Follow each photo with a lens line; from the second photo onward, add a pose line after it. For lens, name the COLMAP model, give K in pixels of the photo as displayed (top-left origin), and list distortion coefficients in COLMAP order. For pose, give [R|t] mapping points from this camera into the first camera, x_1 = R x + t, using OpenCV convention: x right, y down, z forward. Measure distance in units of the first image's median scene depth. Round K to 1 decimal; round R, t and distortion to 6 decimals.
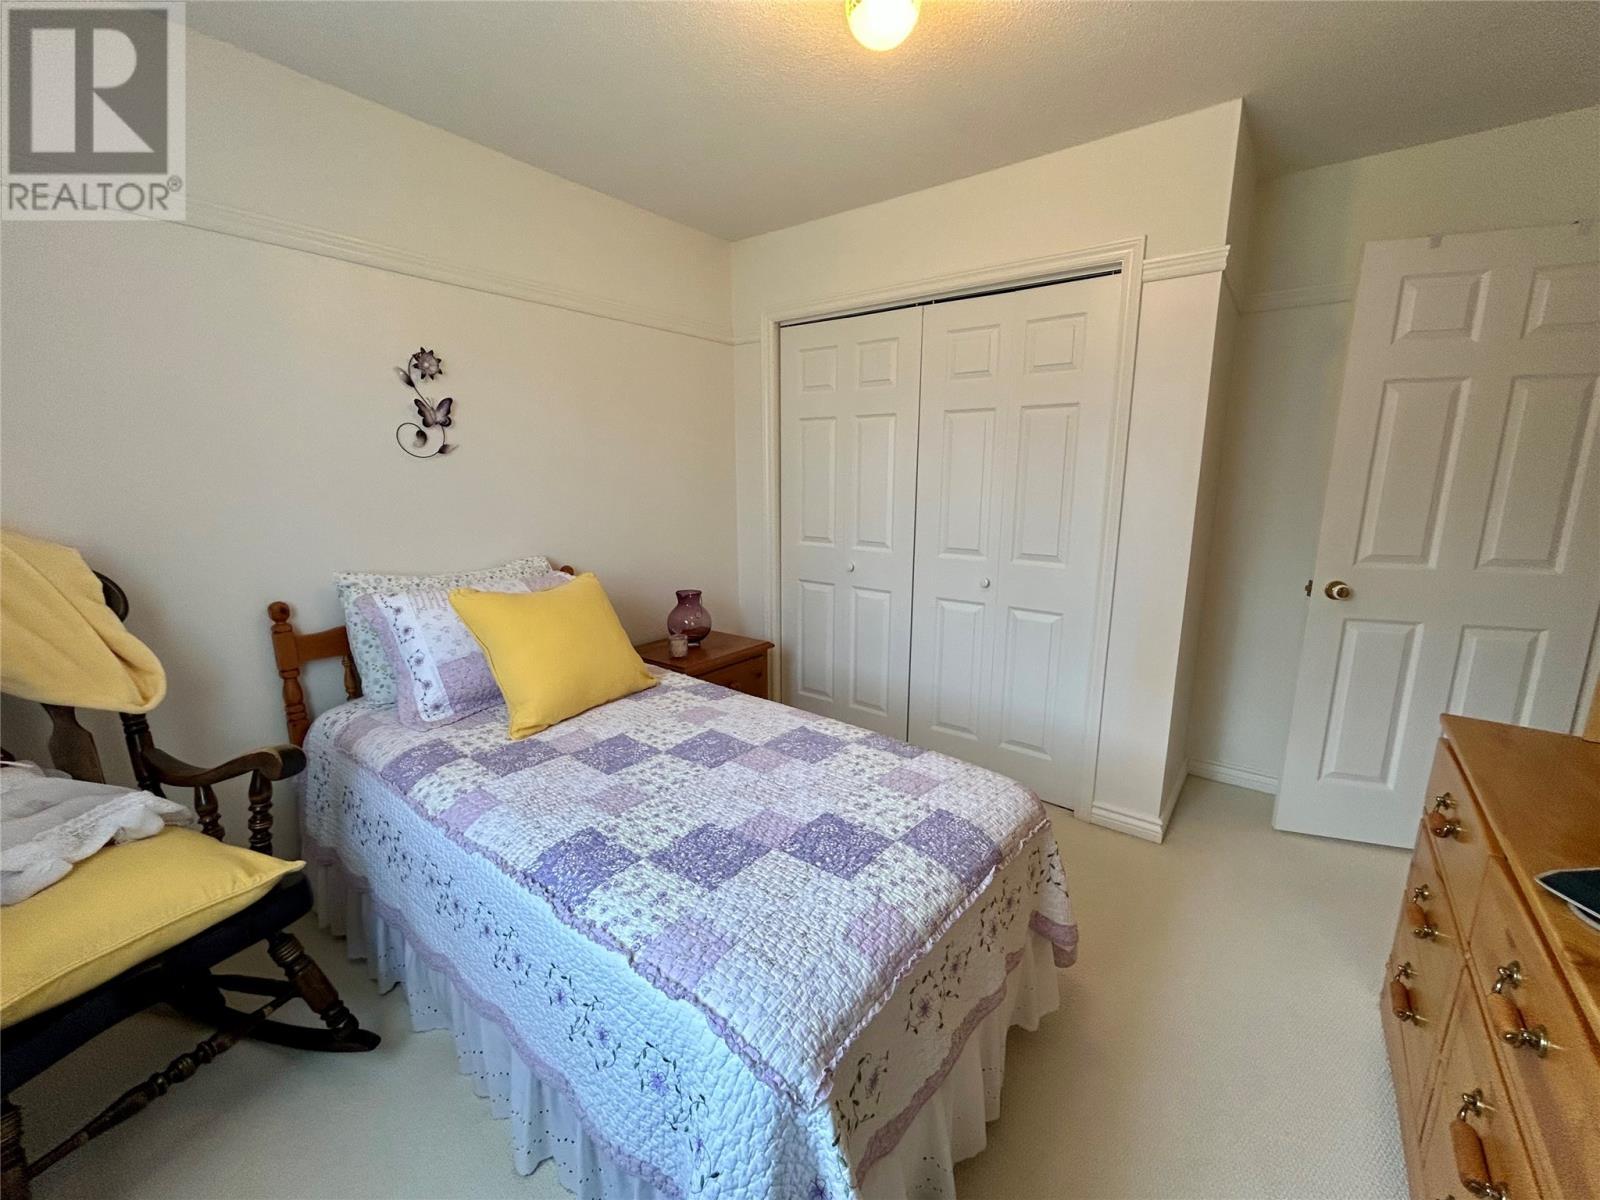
lens RADIAL K [[645.7, 0, 800.7], [0, 645.7, 596.7], [0, 0, 1]] dist [-0.002828, 0.000618]
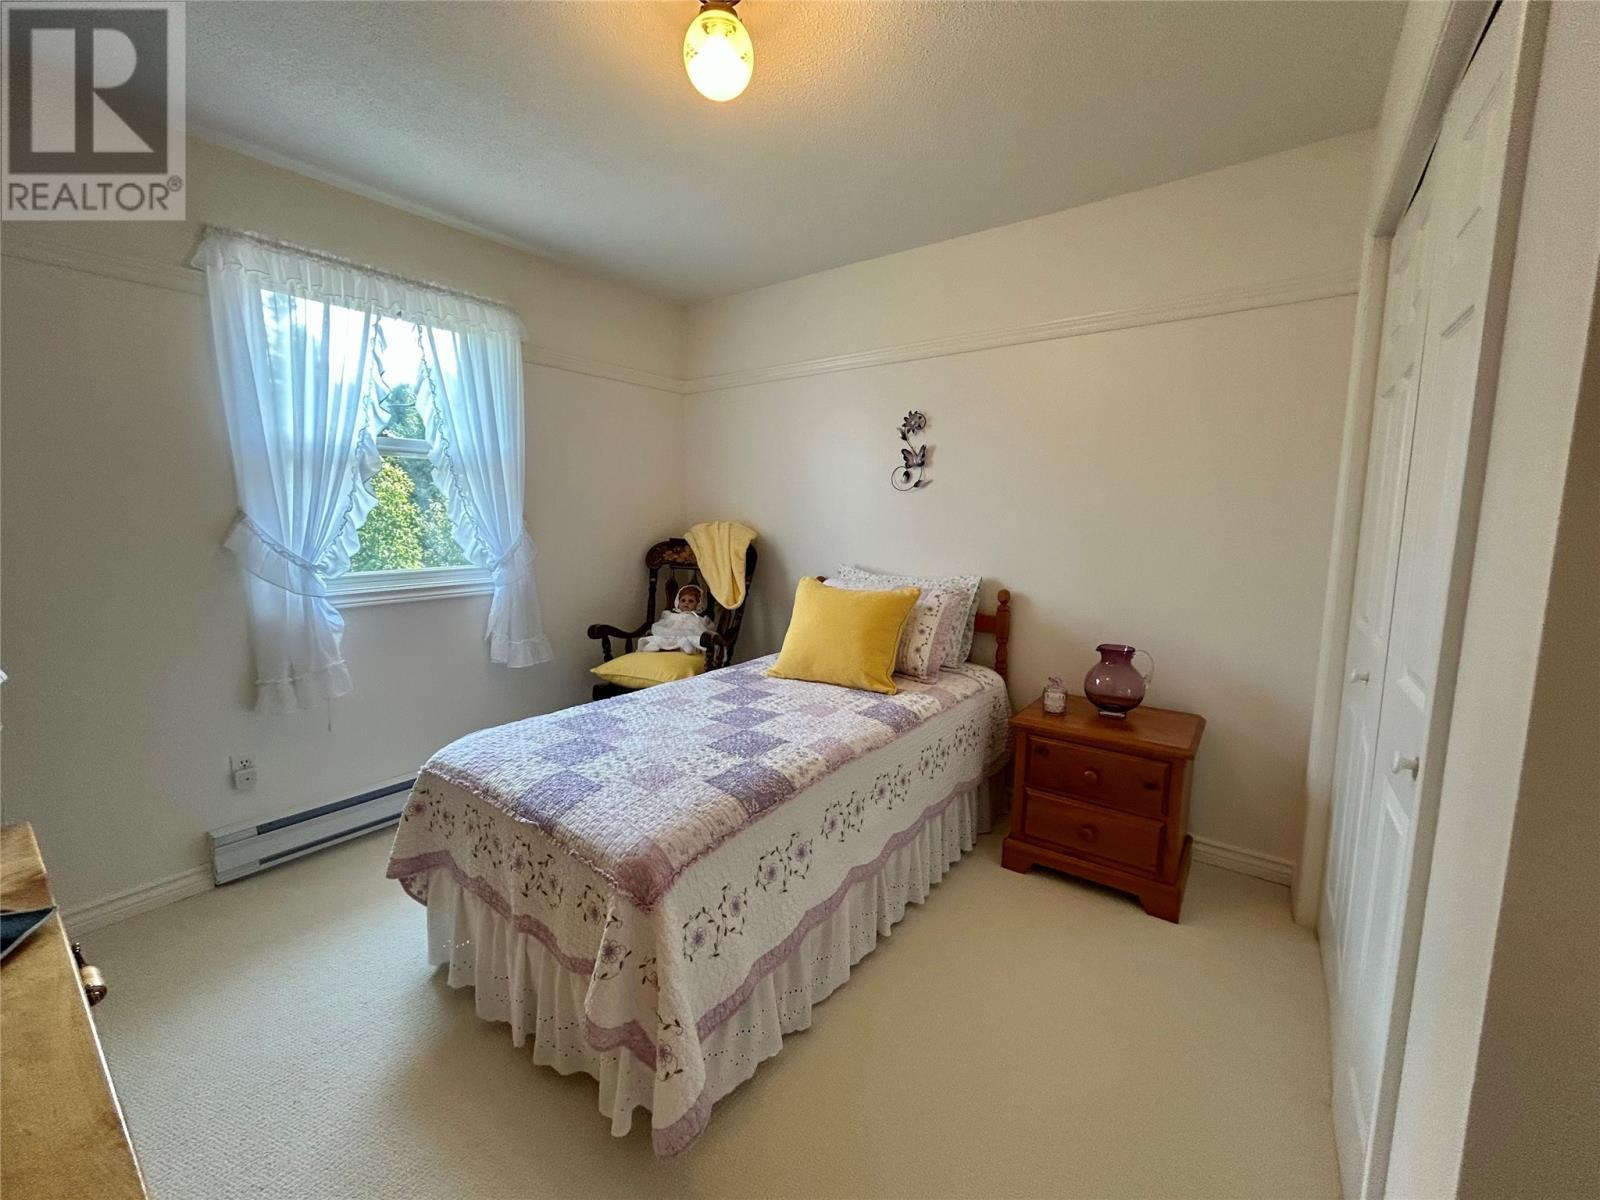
lens RADIAL K [[645.7, 0, 798.9], [0, 645.7, 599.9], [0, 0, 1]] dist [-0.002828, 0.000618]
pose [[0.018633, 0.130820, -0.991231, 1.026995], [-0.190686, 0.973671, 0.124918, -0.151454], [0.981474, 0.186686, 0.043088, 0.978191]]
